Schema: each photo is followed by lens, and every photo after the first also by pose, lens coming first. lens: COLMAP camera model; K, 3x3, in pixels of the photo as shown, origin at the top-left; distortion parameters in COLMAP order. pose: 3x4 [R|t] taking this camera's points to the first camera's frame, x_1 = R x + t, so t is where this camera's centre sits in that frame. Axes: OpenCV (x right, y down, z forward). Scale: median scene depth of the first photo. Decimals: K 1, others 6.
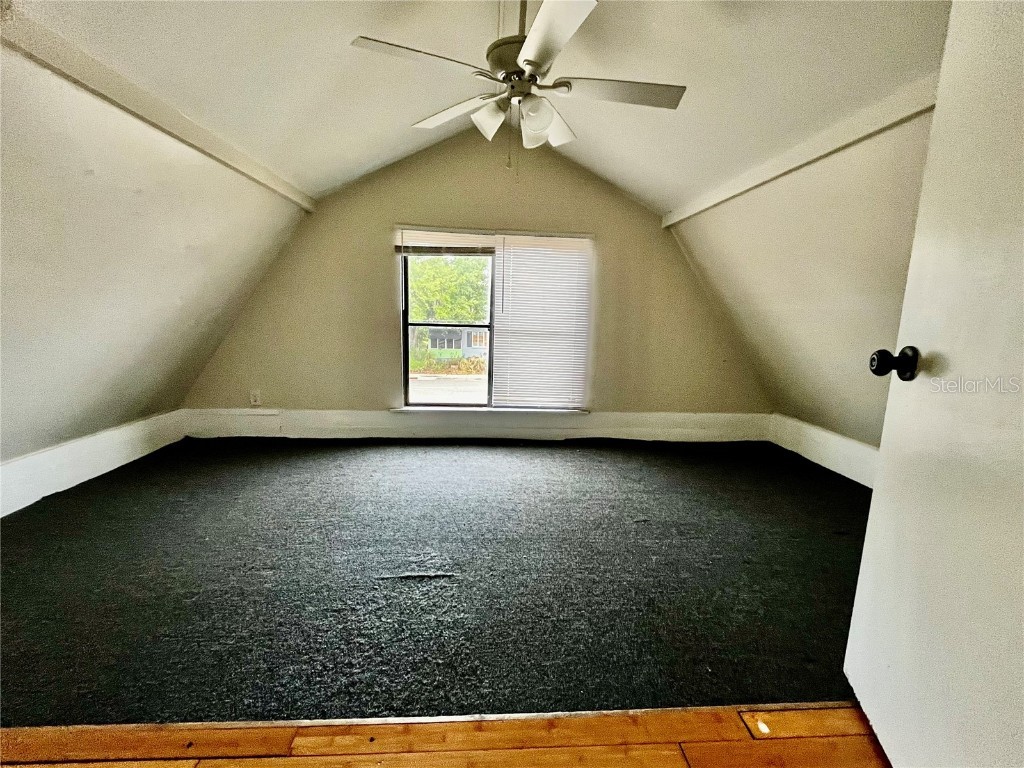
lens RADIAL K [[435.0, 0, 514.7], [0, 435.0, 382.9], [0, 0, 1]] dist [-0.020261, -0.000135]
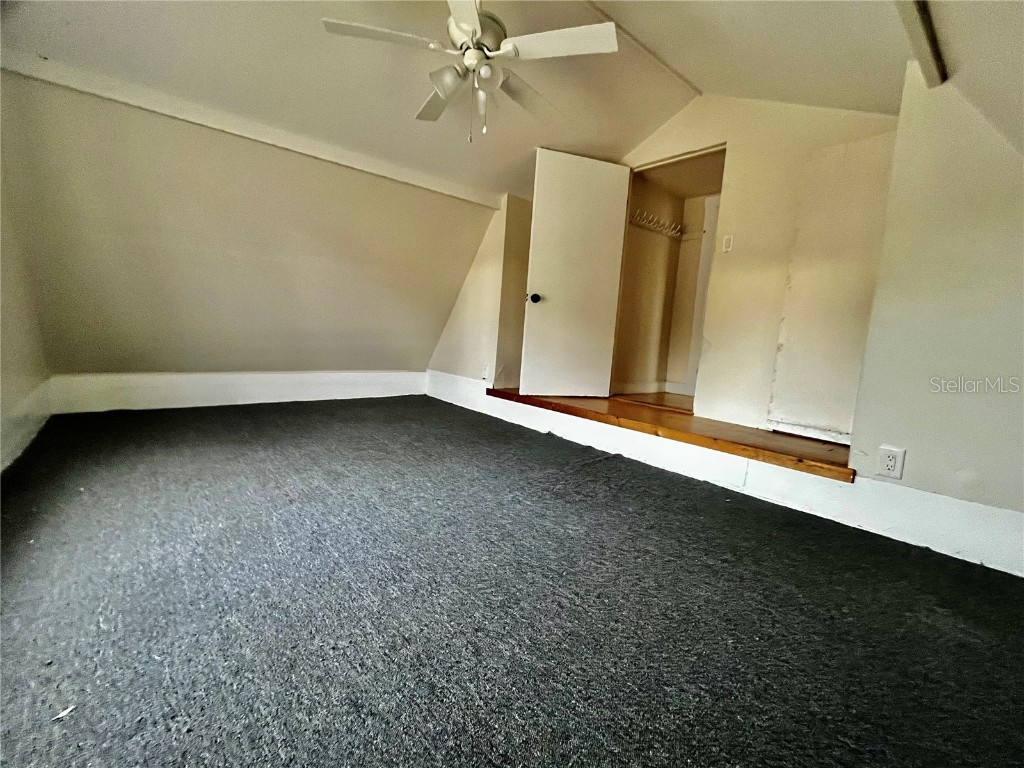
lens RADIAL K [[435.0, 0, 513.2], [0, 435.0, 384.0], [0, 0, 1]] dist [-0.020261, -0.000135]
pose [[-0.582996, -0.158623, 0.796841, -0.666117], [0.056667, 0.970430, 0.234637, -0.069241], [-0.810497, 0.181947, -0.556768, 1.047092]]
